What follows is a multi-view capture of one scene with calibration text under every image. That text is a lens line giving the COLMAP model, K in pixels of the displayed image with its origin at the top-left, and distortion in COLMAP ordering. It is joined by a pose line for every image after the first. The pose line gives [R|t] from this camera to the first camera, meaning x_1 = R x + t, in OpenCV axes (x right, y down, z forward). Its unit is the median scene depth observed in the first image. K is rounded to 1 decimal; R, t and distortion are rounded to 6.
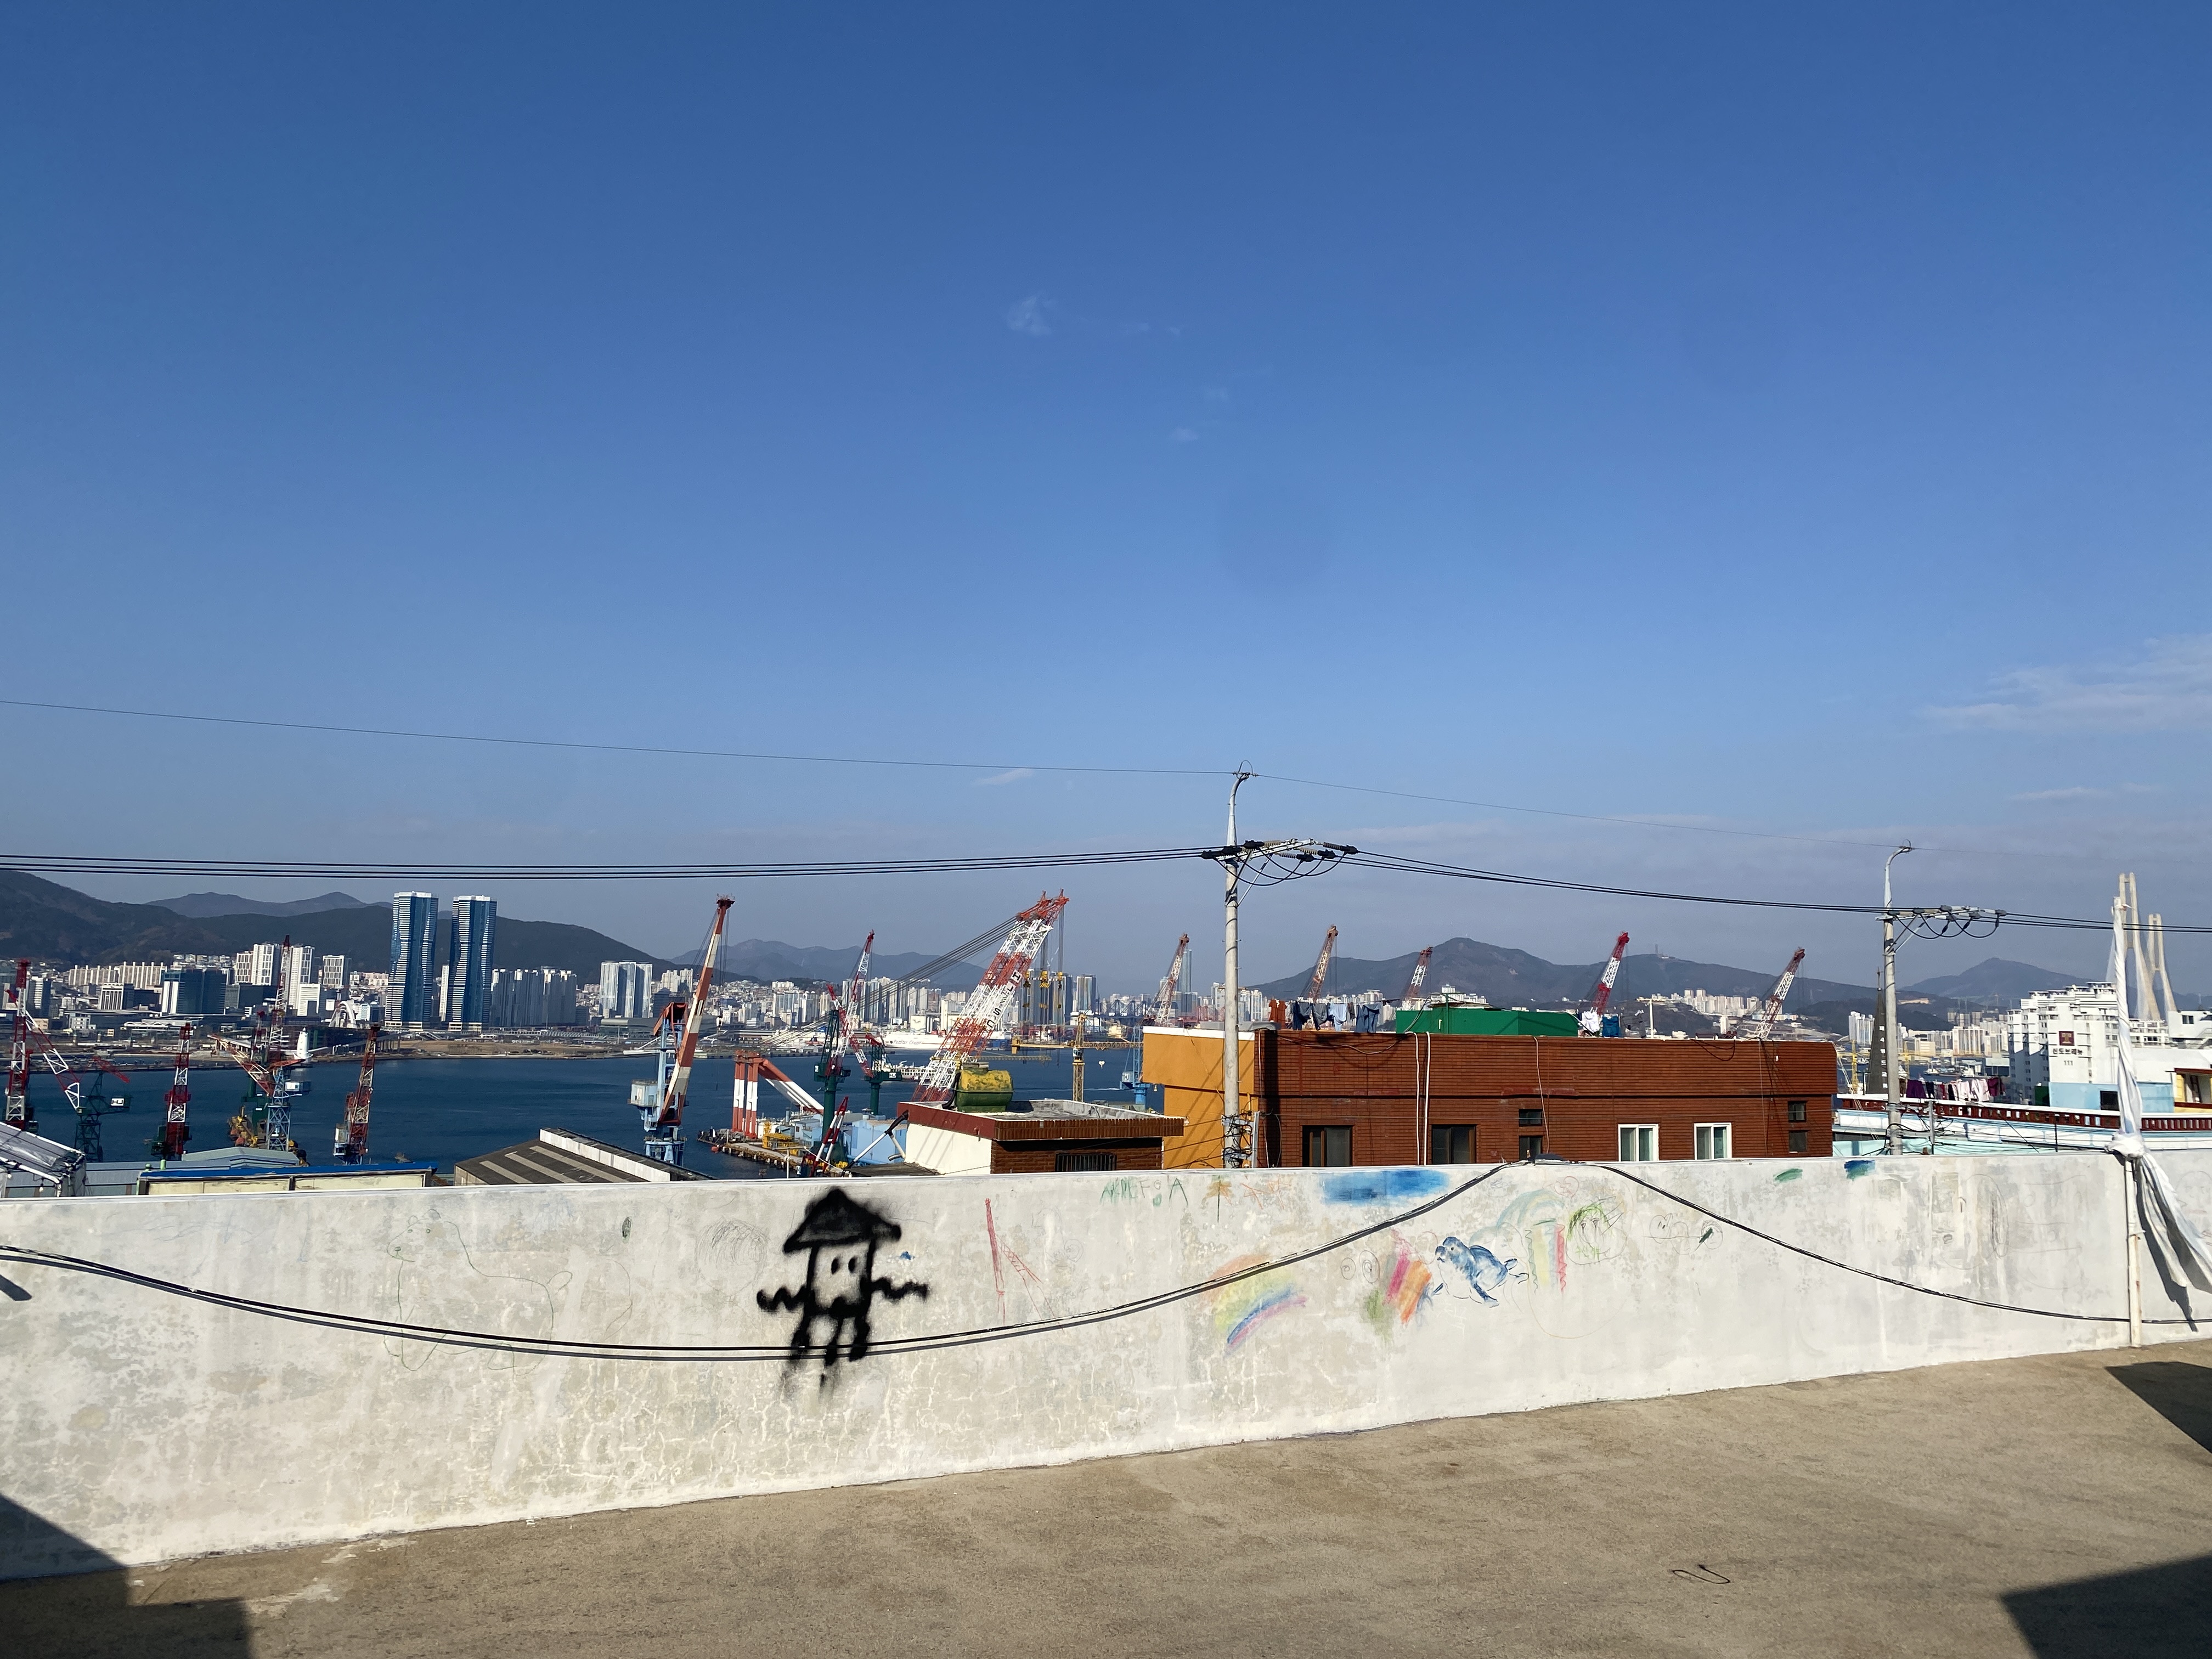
lens RADIAL K [[1685.6, 0, 1102.3], [0, 1685.6, 813.8], [0, 0, 1]] dist [0.028282, -0.027192]
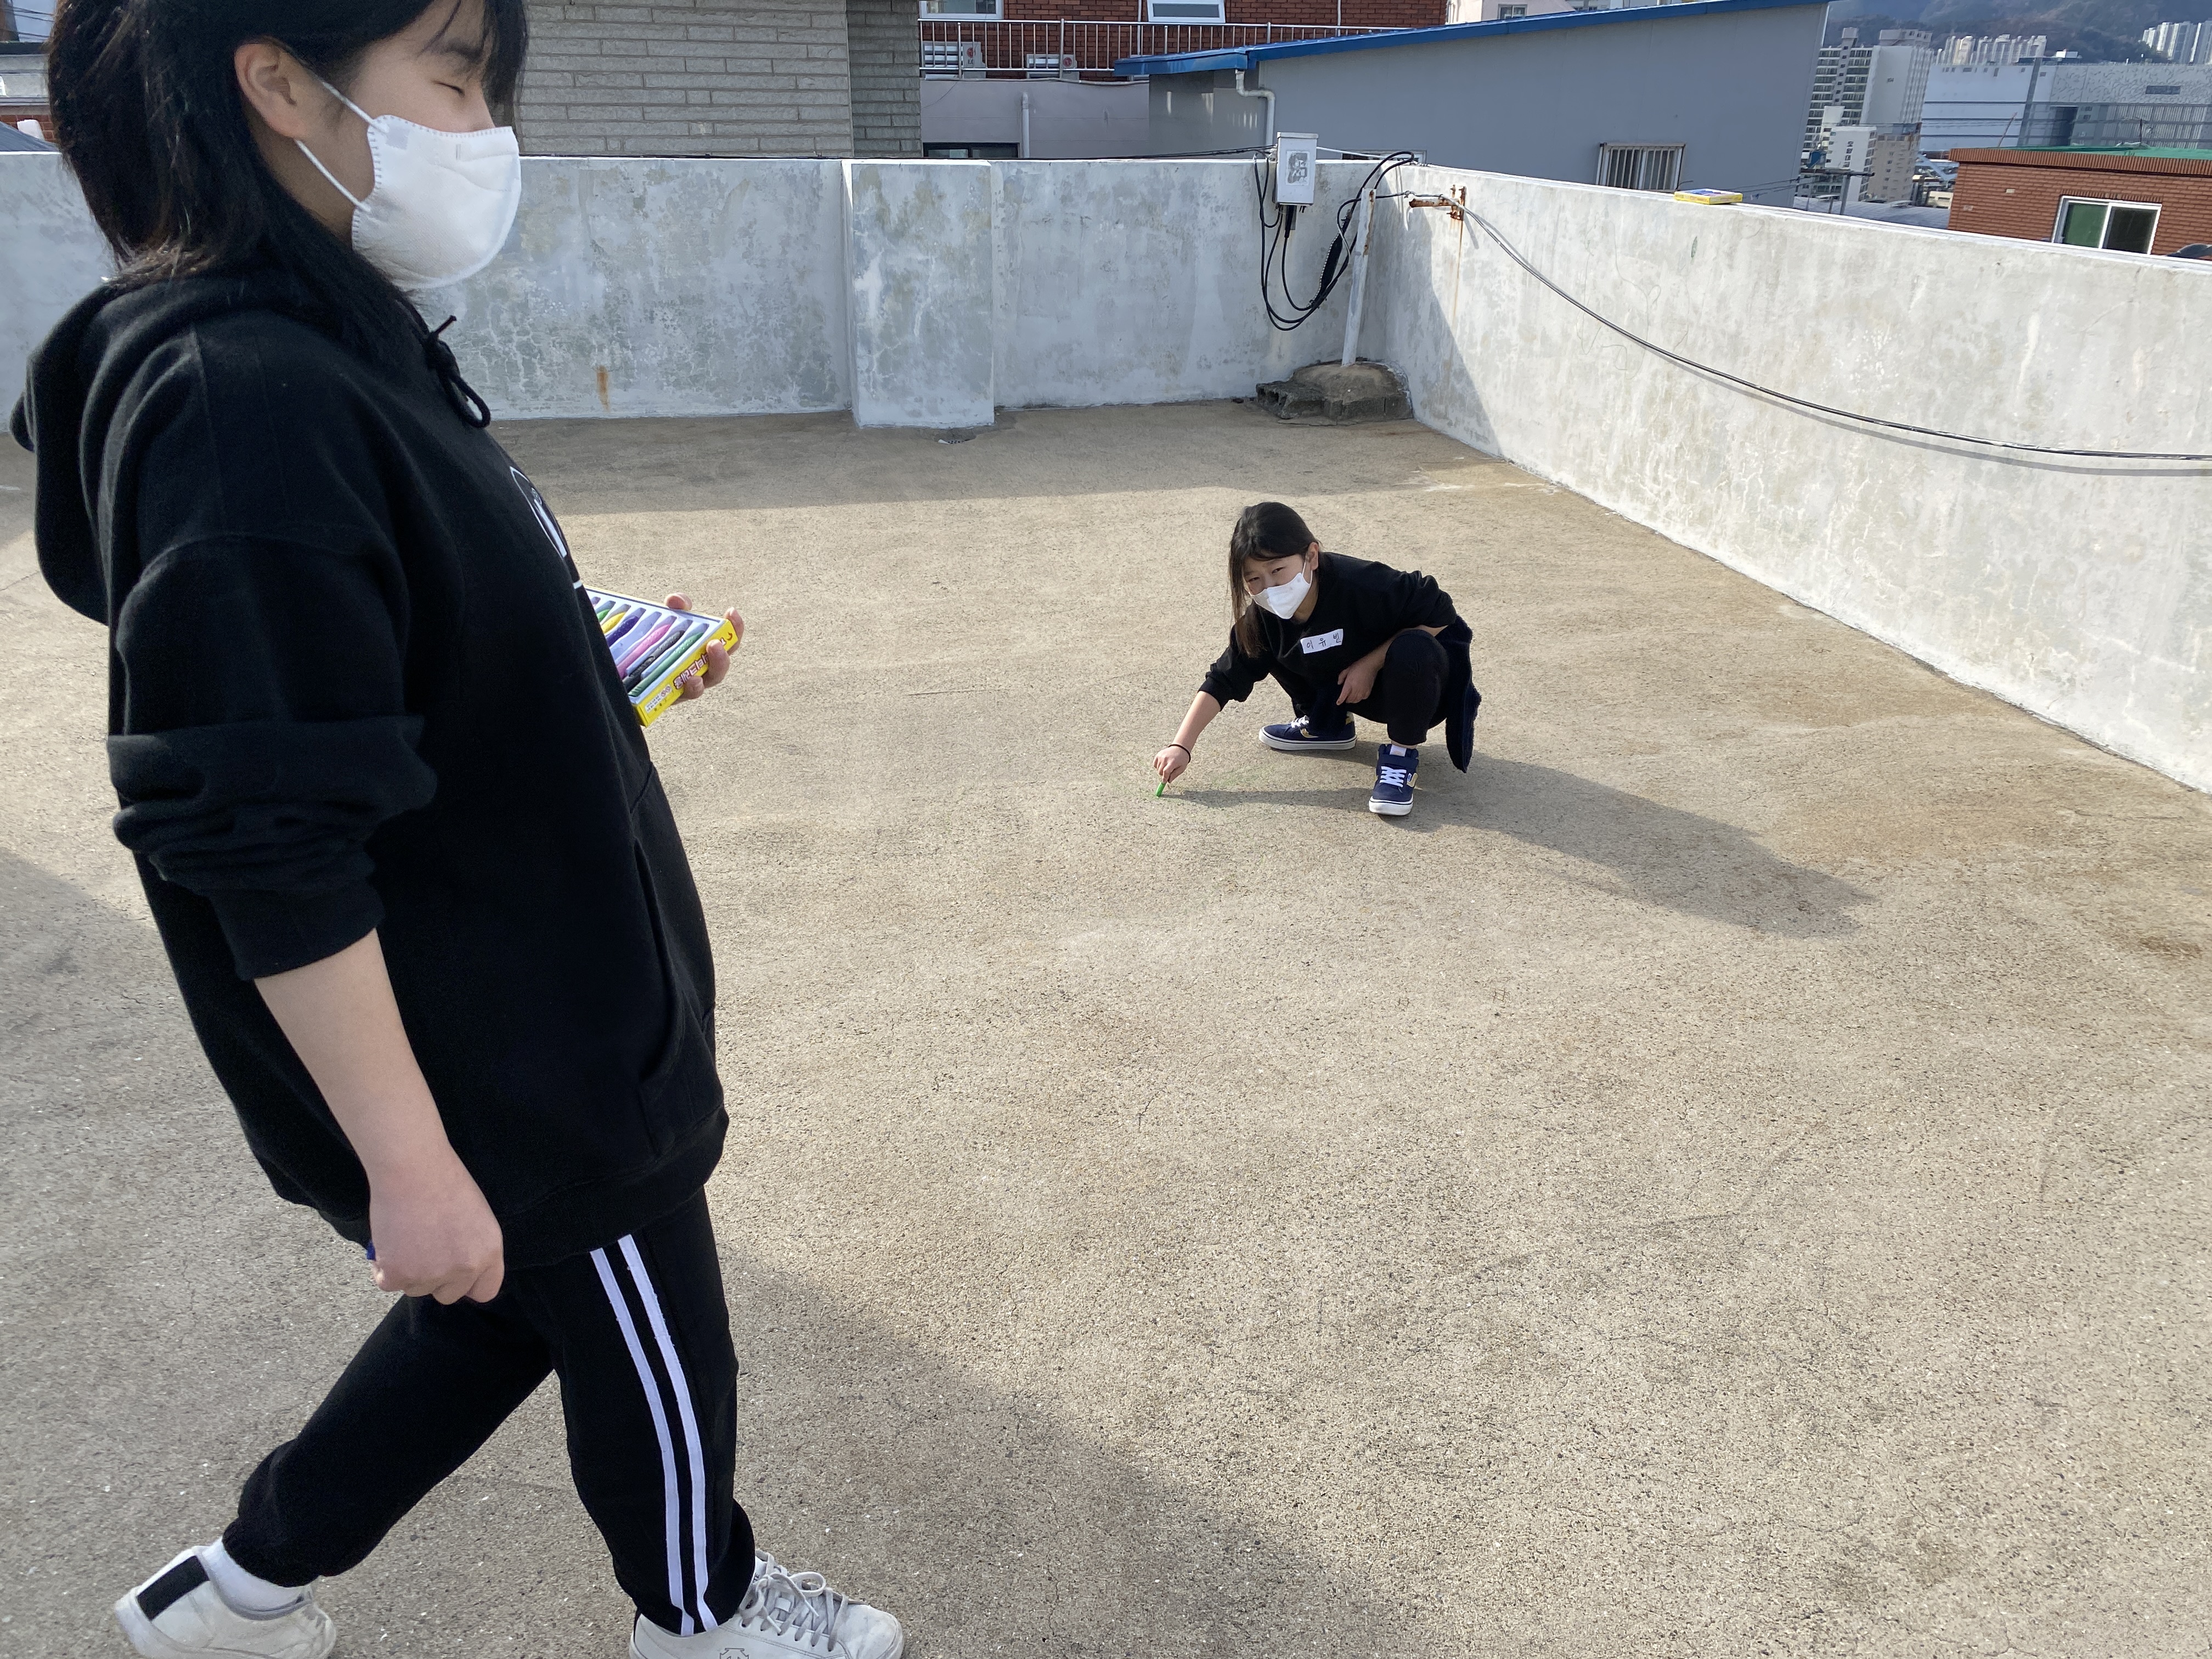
lens RADIAL K [[1698.6, 0, 1095.3], [0, 1698.6, 858.0], [0, 0, 1]] dist [0.012752, -0.011067]
pose [[-0.256932, 0.380230, -0.888488, 0.652618], [0.103771, 0.924890, 0.365800, 0.148024], [0.960842, 0.001786, -0.277090, 0.787412]]
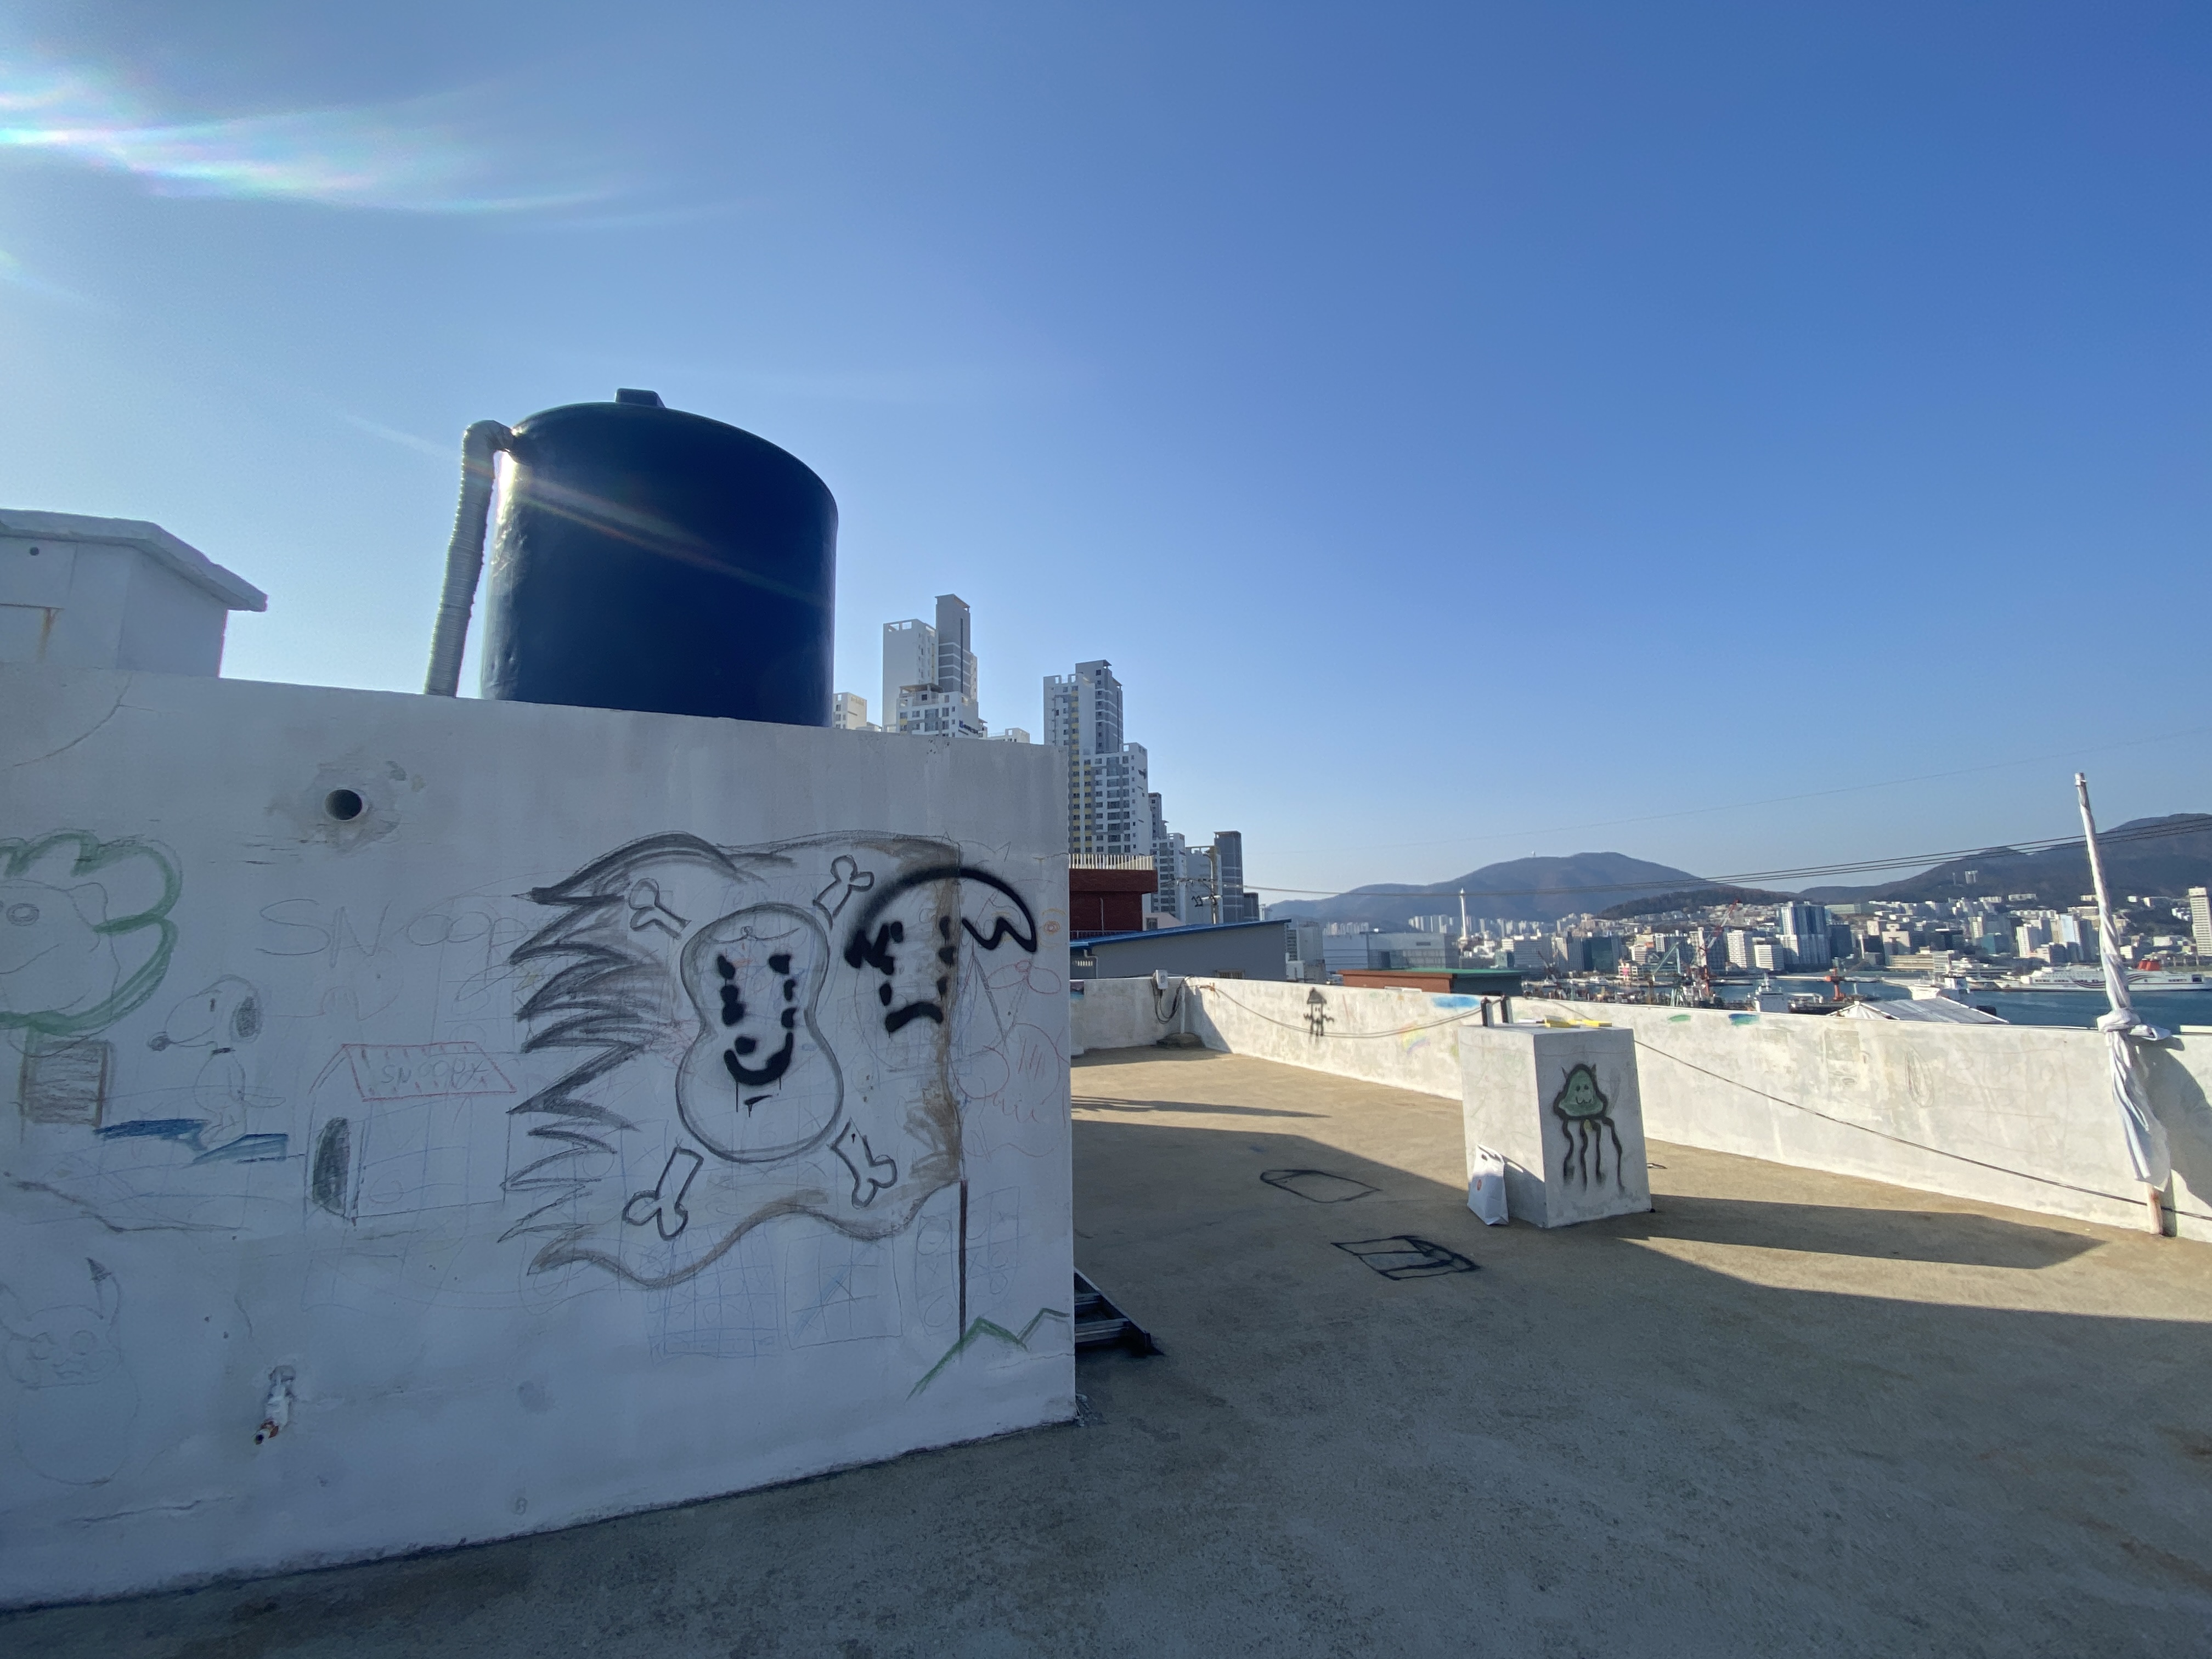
lens RADIAL K [[875.4, 0, 1078.7], [0, 875.4, 821.2], [0, 0, 1]] dist [-0.012595, -0.007848]
pose [[-0.105482, -0.161785, -0.981172, 1.553842], [0.125147, 0.976672, -0.174497, 0.122202], [0.986515, -0.141197, -0.082774, 0.630325]]
